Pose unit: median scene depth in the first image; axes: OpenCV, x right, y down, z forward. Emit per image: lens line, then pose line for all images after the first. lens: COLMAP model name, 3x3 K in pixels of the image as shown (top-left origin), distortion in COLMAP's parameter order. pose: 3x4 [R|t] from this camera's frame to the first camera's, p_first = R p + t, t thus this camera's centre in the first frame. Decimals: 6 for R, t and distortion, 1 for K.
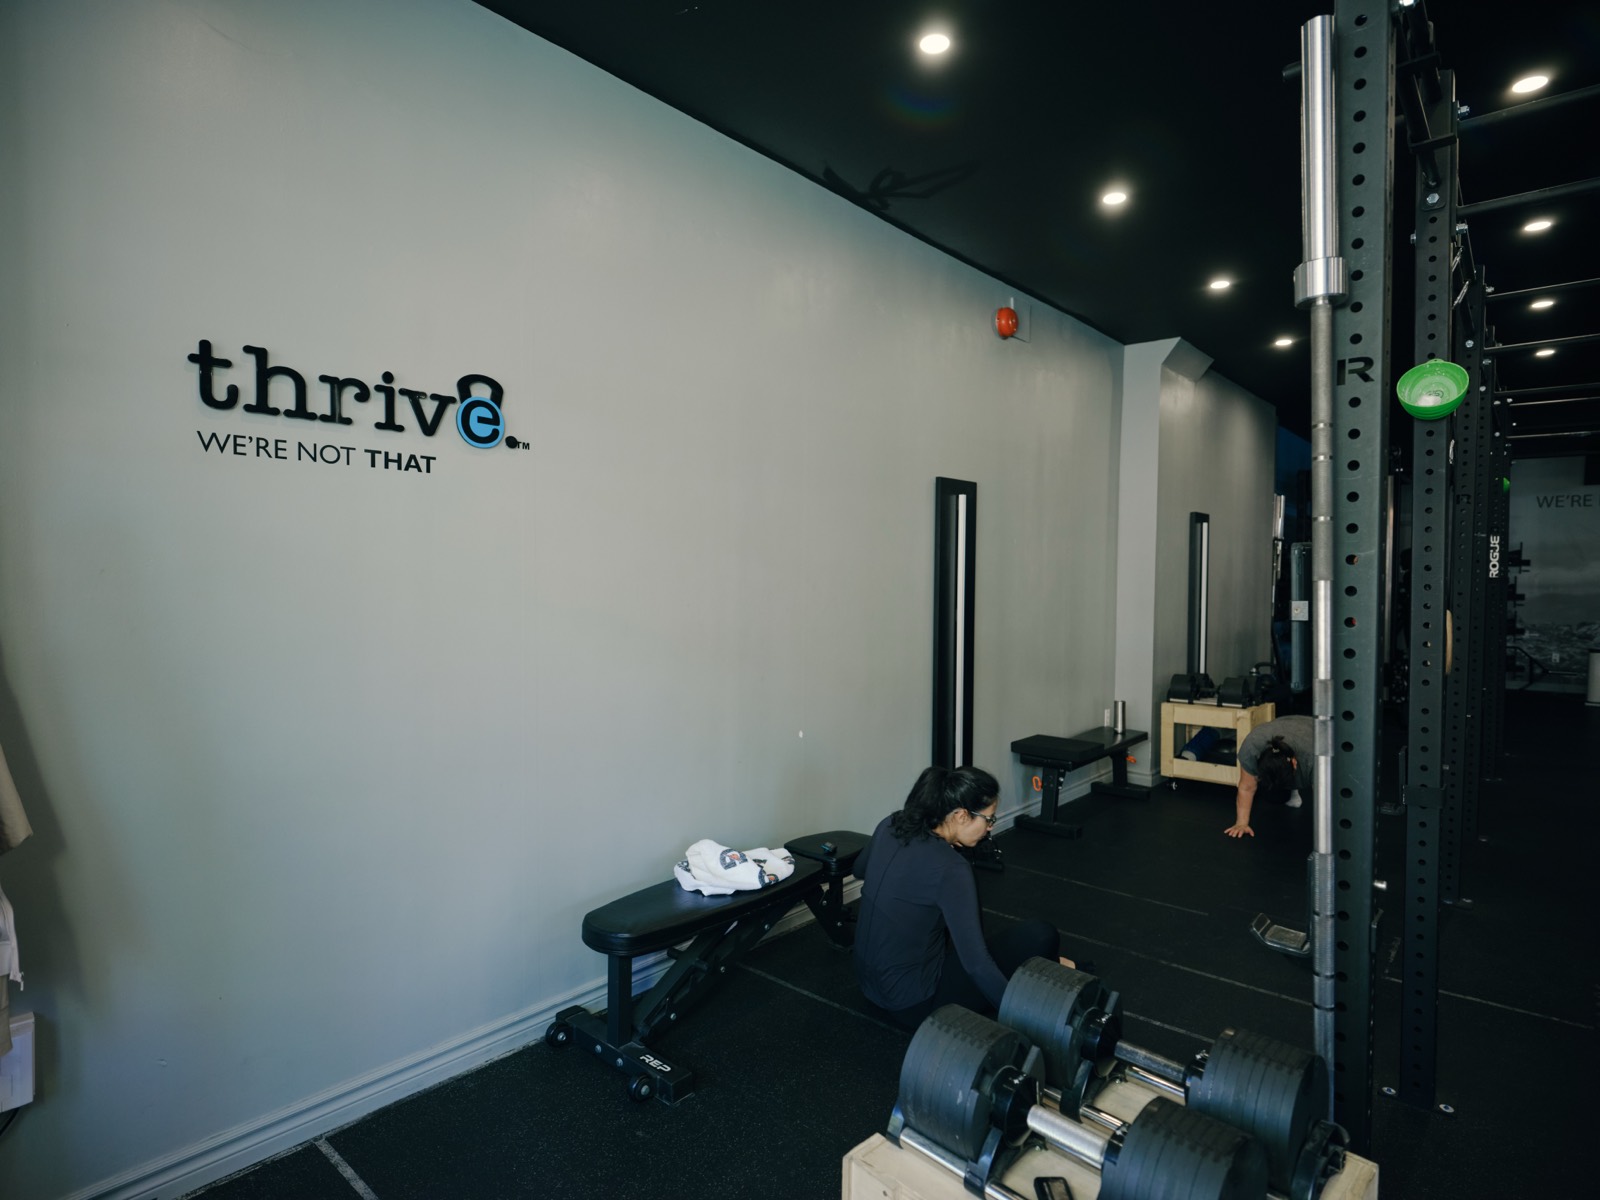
lens RADIAL K [[870.1, 0, 800.0], [0, 870.1, 600.0], [0, 0, 1]] dist [-0.012932, -0.000342]
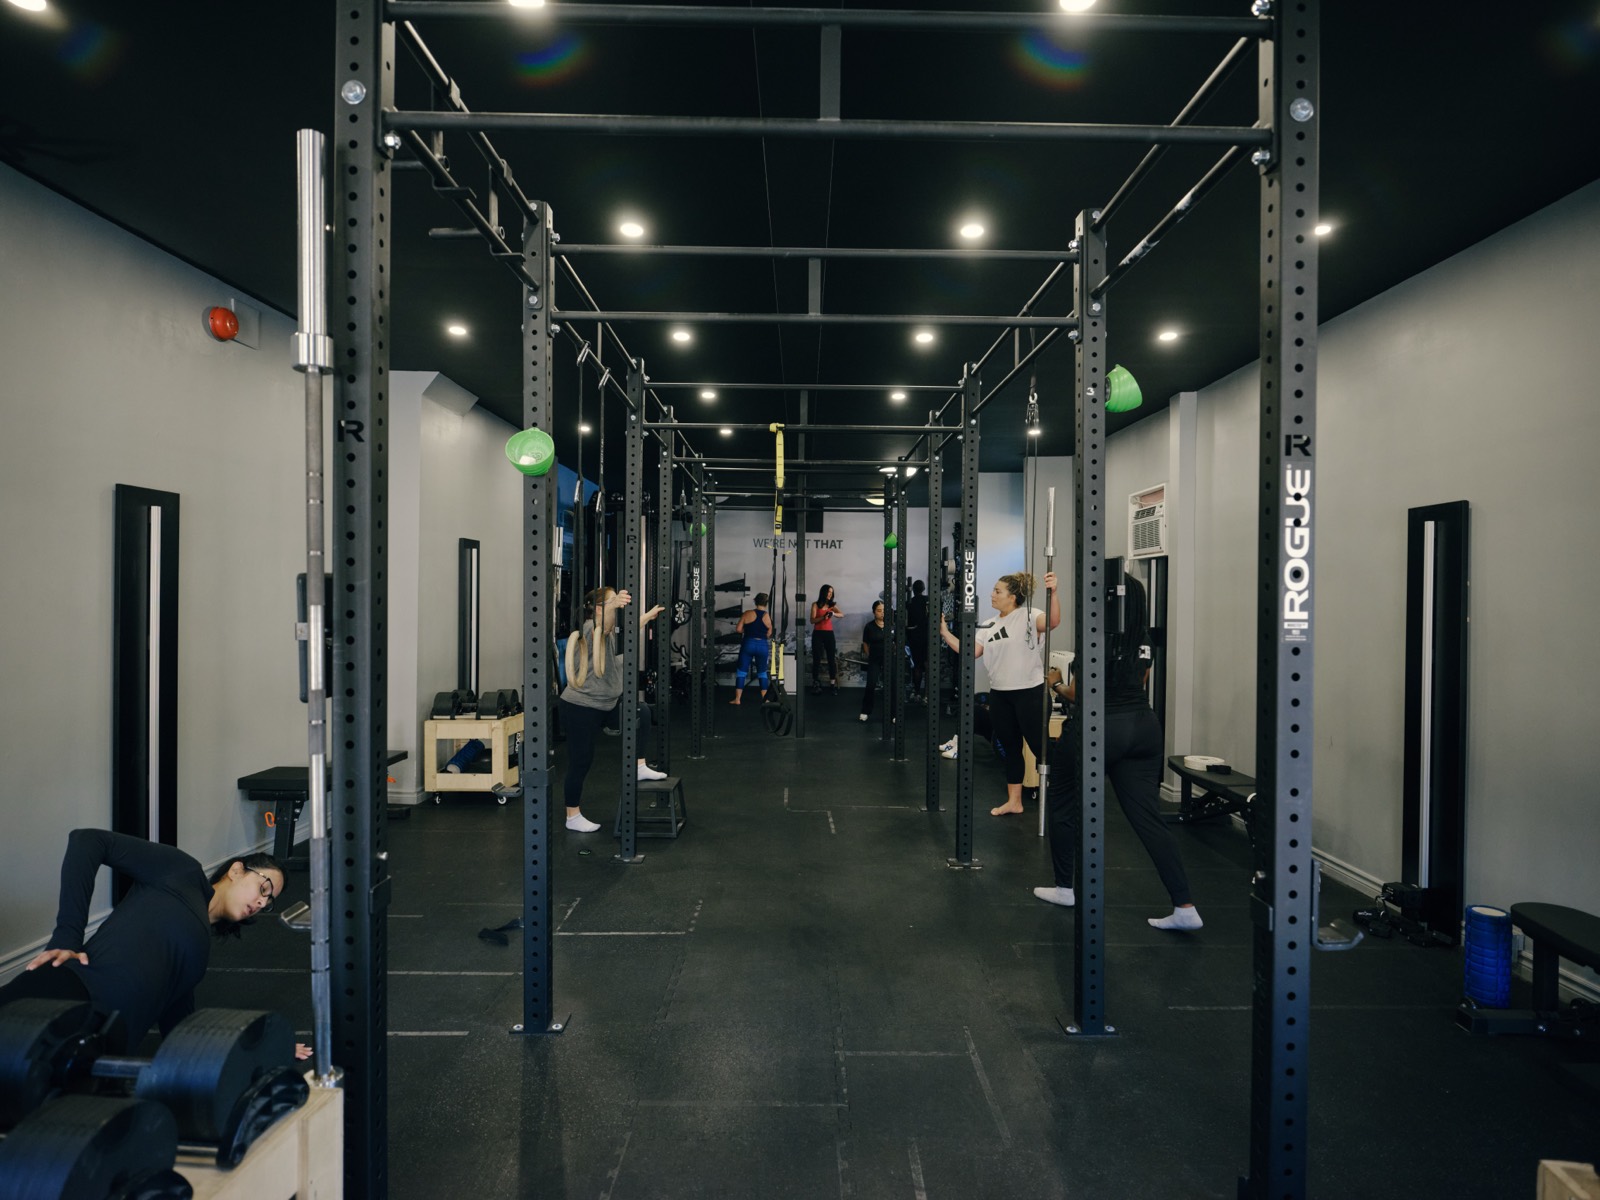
lens RADIAL K [[862.0, 0, 803.5], [0, 862.0, 603.3], [0, 0, 1]] dist [-0.000632, -0.001230]
pose [[0.745682, -0.000130, 0.666302, 0.087574], [0.013984, 0.999783, -0.015455, 0.000504], [-0.666155, 0.020842, 0.745522, -0.087157]]
